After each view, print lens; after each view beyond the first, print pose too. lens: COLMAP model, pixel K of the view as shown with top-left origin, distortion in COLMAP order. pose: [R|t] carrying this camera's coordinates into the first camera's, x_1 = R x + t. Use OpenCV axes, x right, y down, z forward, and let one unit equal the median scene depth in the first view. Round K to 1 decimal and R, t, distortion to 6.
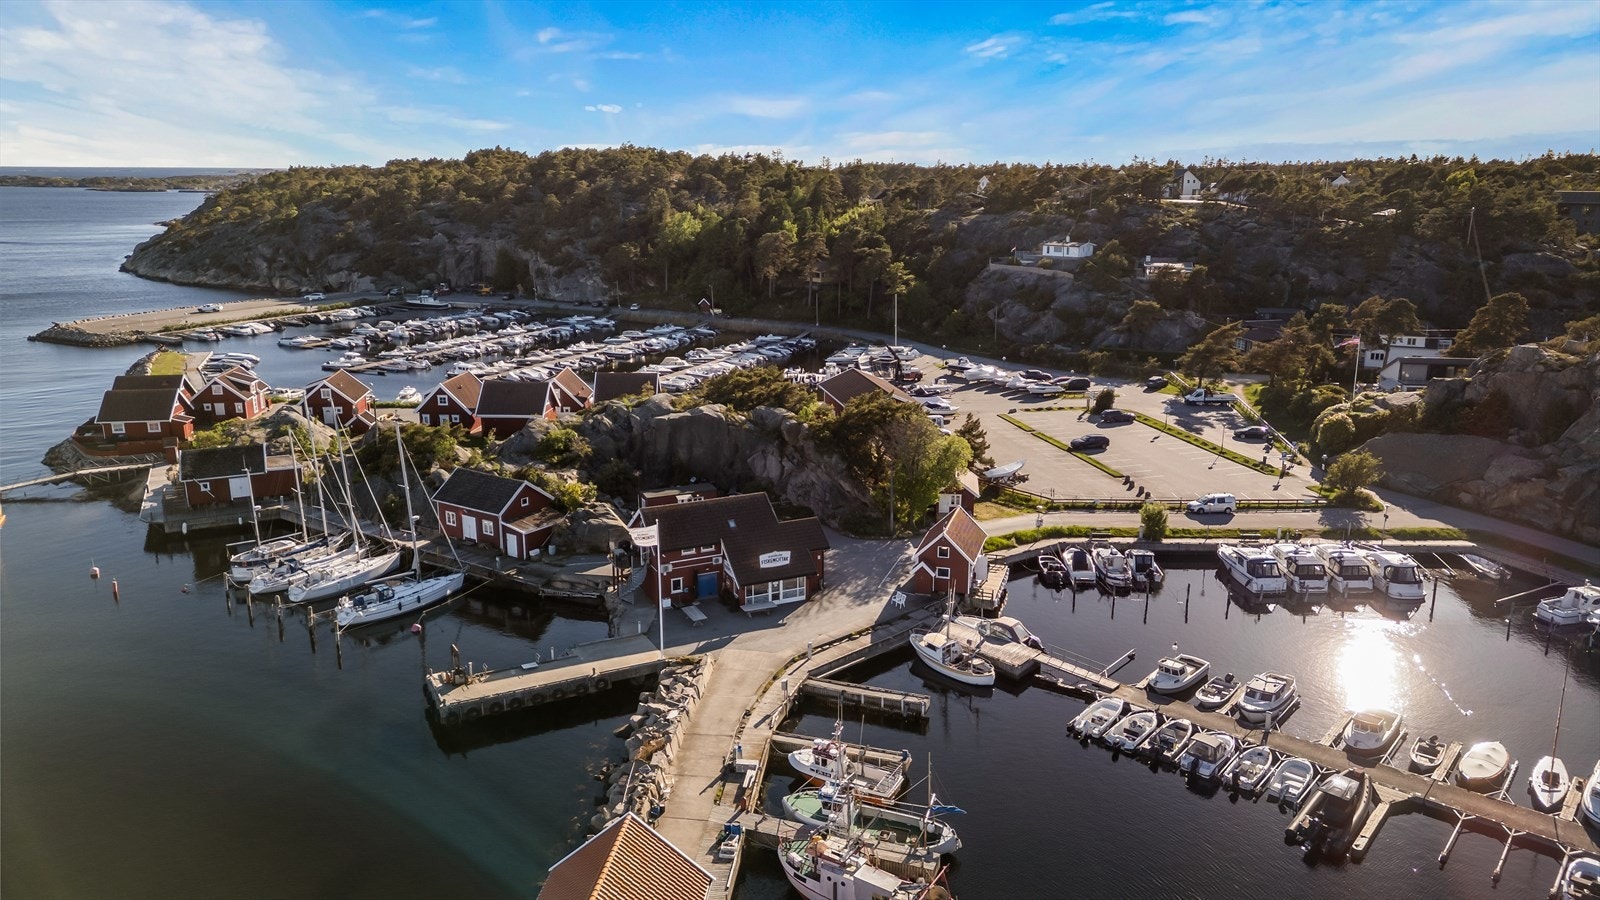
lens RADIAL K [[1114.8, 0, 800.0], [0, 1114.8, 450.0], [0, 0, 1]] dist [0.049223, -0.008719]
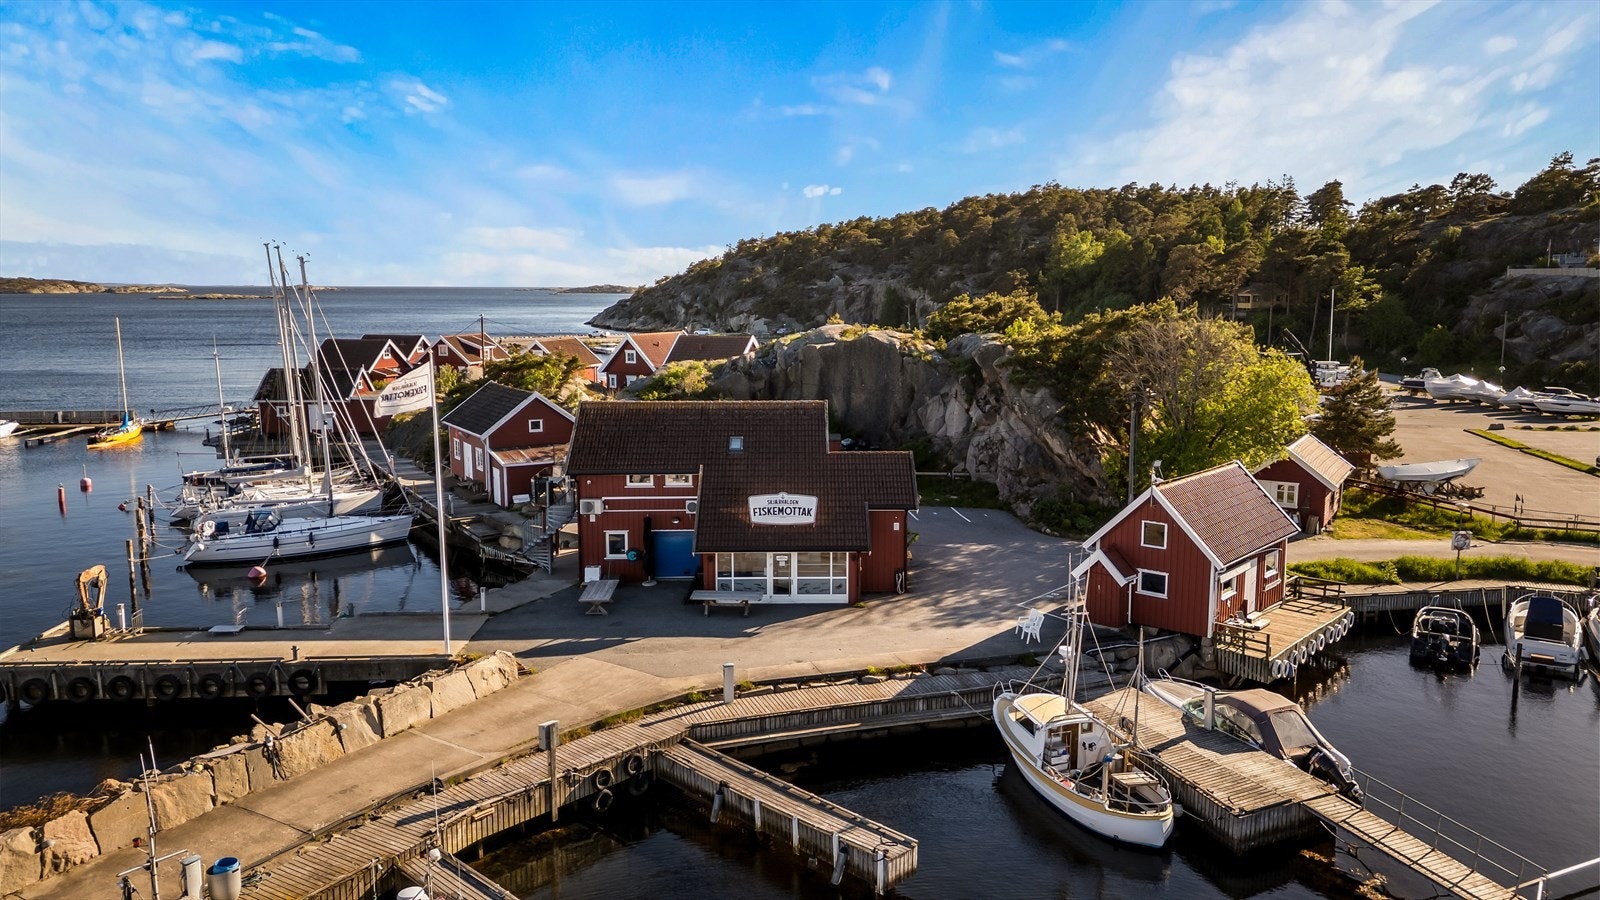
lens RADIAL K [[1103.0, 0, 800.0], [0, 1103.0, 450.0], [0, 0, 1]] dist [0.038601, -0.009352]
pose [[0.906253, 0.056649, -0.418922, 0.075837], [-0.097938, 0.992154, -0.077706, 0.043683], [0.411233, 0.111450, 0.904691, 0.222287]]
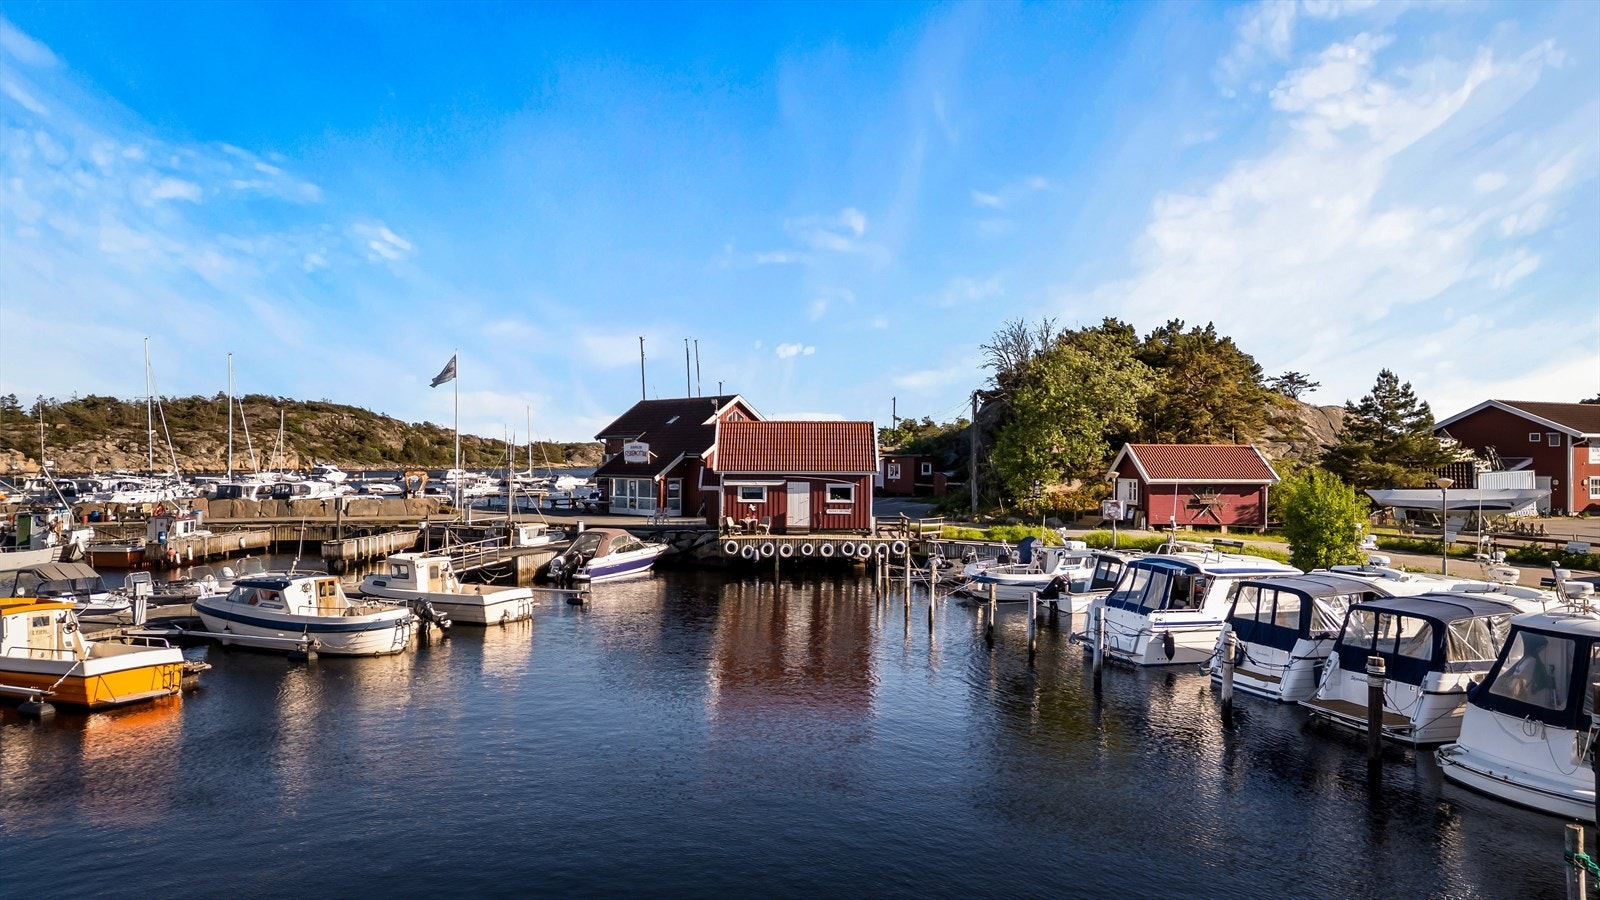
lens RADIAL K [[1103.0, 0, 800.0], [0, 1103.0, 450.0], [0, 0, 1]] dist [0.038601, -0.009352]
pose [[0.268766, -0.011385, -0.963138, 0.296670], [-0.234368, 0.969105, -0.076857, 0.051301], [0.934257, 0.246385, 0.257794, 0.364111]]
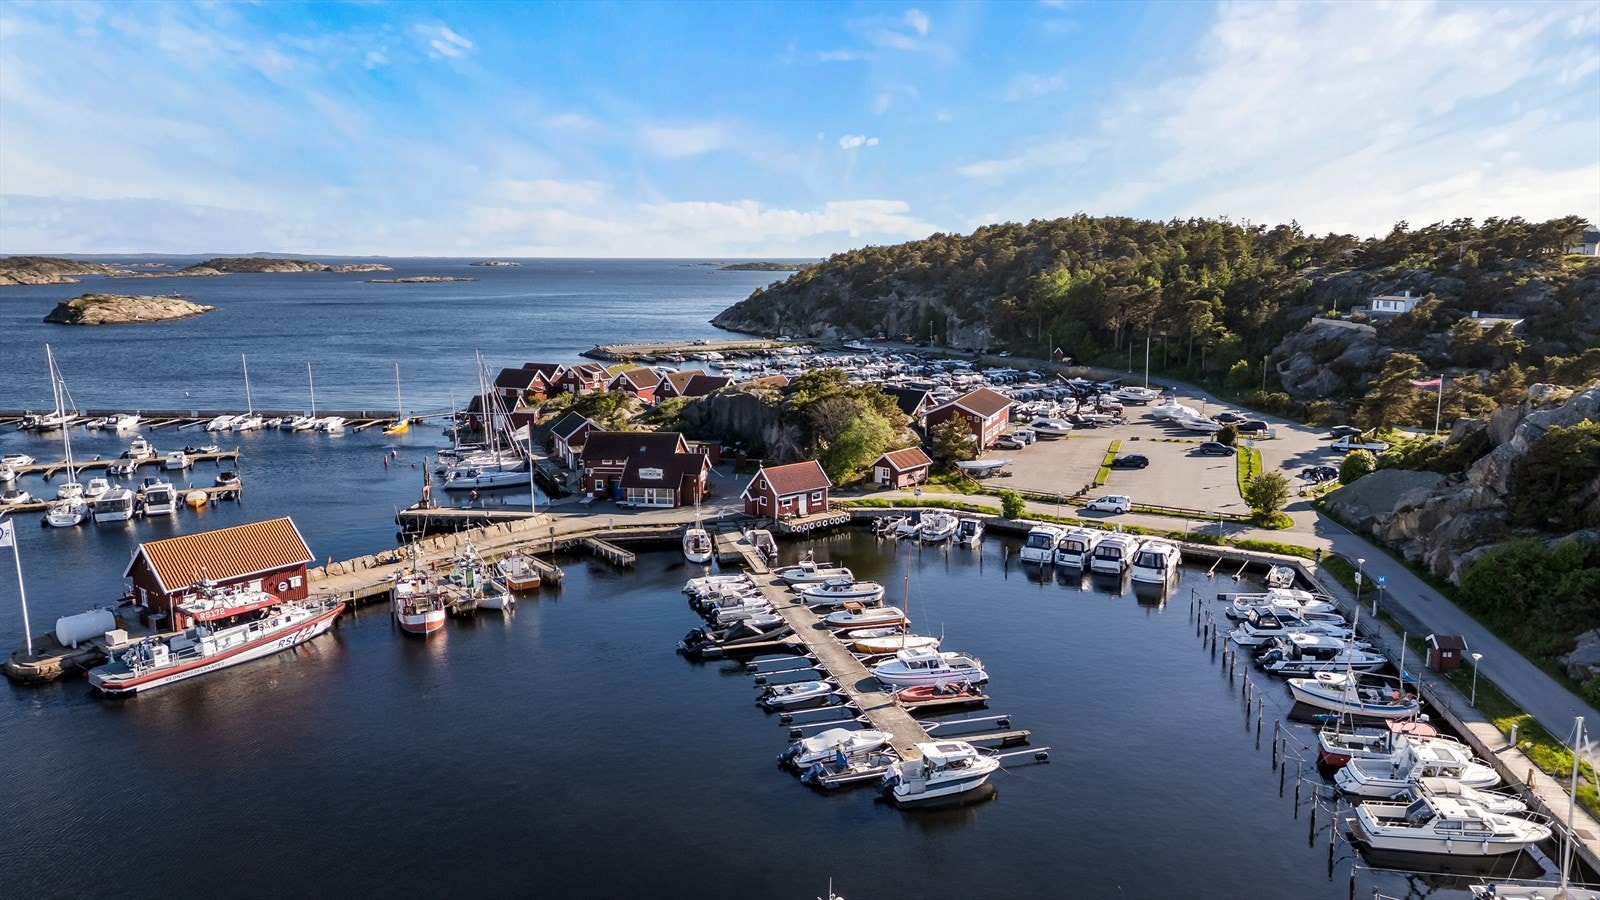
lens RADIAL K [[1103.0, 0, 800.0], [0, 1103.0, 450.0], [0, 0, 1]] dist [0.038601, -0.009352]
pose [[0.834825, 0.088348, -0.543380, 0.358765], [-0.126834, 0.991352, -0.033678, 0.036620], [0.535706, 0.097034, 0.838811, -0.031202]]
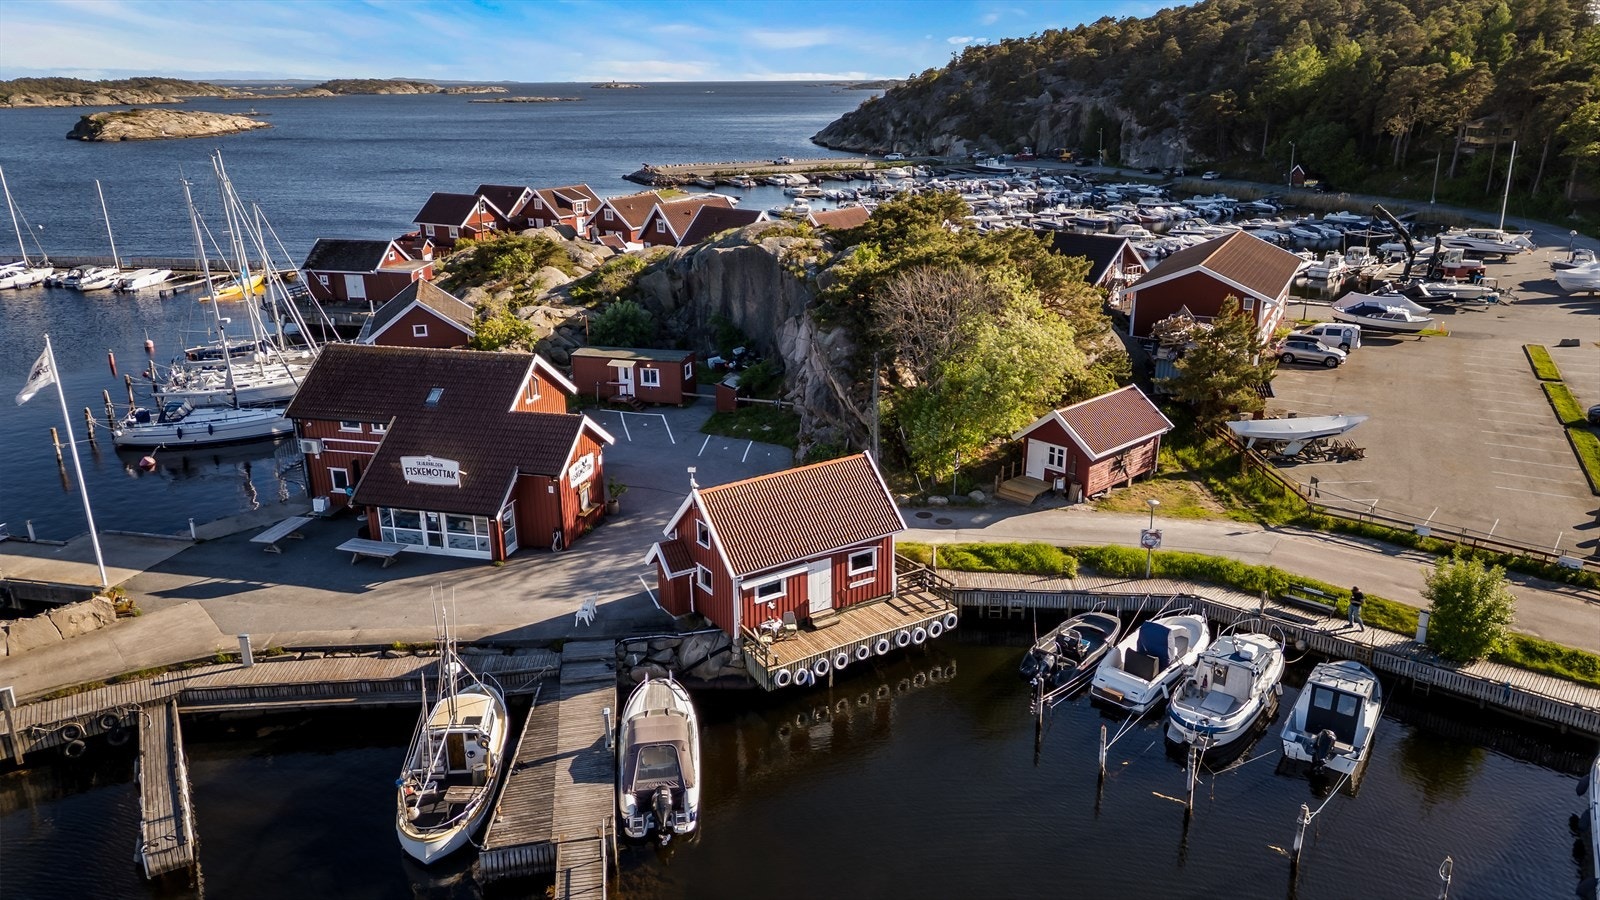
lens RADIAL K [[1103.0, 0, 800.0], [0, 1103.0, 450.0], [0, 0, 1]] dist [0.038601, -0.009352]
pose [[0.765564, 0.192312, -0.613944, 0.175731], [-0.142362, 0.981260, 0.129851, -0.002563], [0.627411, -0.012007, 0.778596, 0.279109]]
